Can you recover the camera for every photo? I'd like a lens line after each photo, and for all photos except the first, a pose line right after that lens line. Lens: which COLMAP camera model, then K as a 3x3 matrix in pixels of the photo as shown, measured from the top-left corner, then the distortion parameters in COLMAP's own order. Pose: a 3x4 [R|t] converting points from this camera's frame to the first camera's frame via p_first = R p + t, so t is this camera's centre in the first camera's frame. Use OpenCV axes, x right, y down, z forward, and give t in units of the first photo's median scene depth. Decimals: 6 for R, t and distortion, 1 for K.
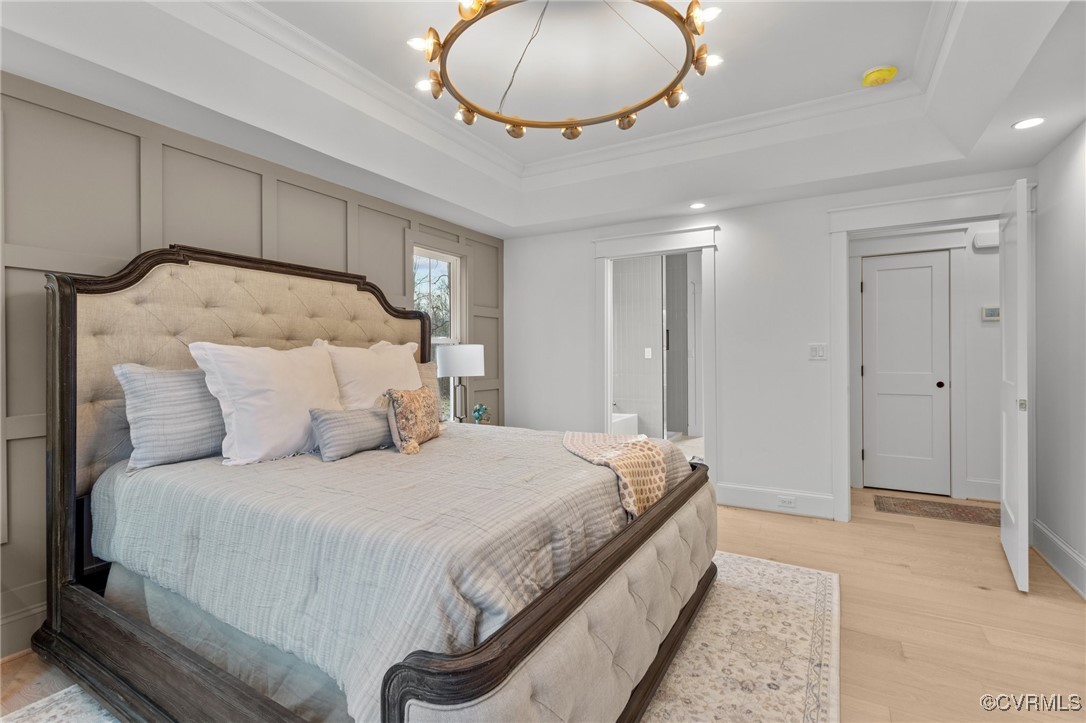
lens RADIAL K [[507.8, 0, 542.5], [0, 507.8, 354.6], [0, 0, 1]] dist [0.001758, 0.000244]
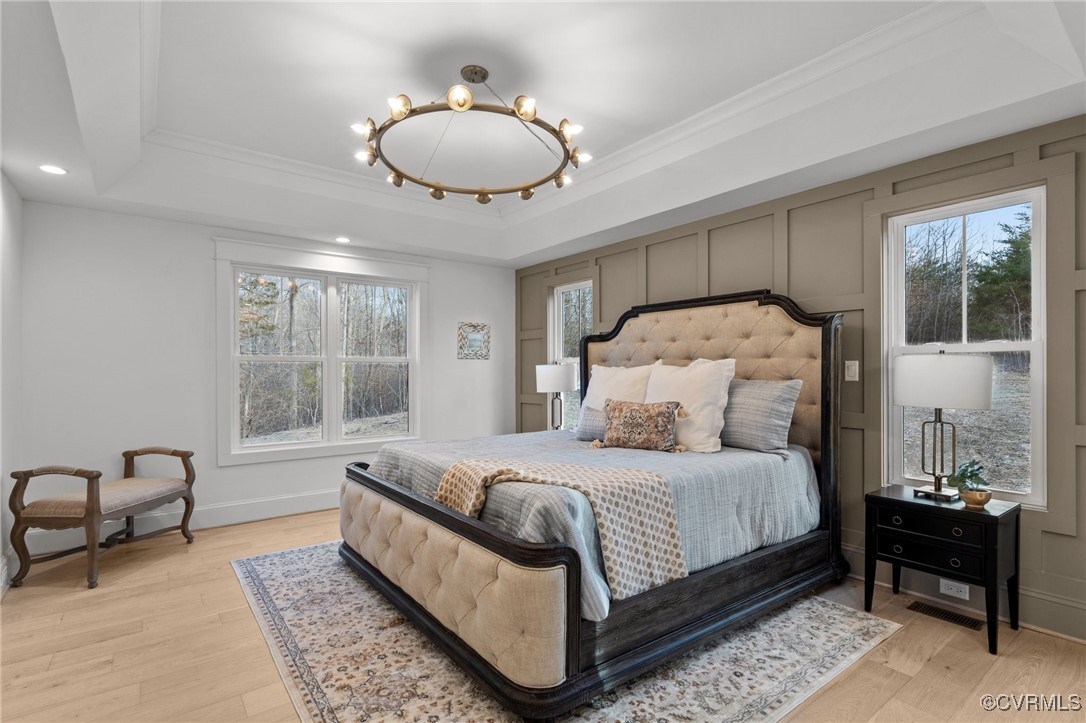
lens RADIAL K [[522.3, 0, 543.7], [0, 522.3, 373.8], [0, 0, 1]] dist [-0.000886, -0.000077]
pose [[-0.377176, 0.006969, -0.926115, 1.068964], [0.003712, 0.999975, 0.006013, -0.004211], [0.926134, -0.001169, -0.377193, 1.462727]]
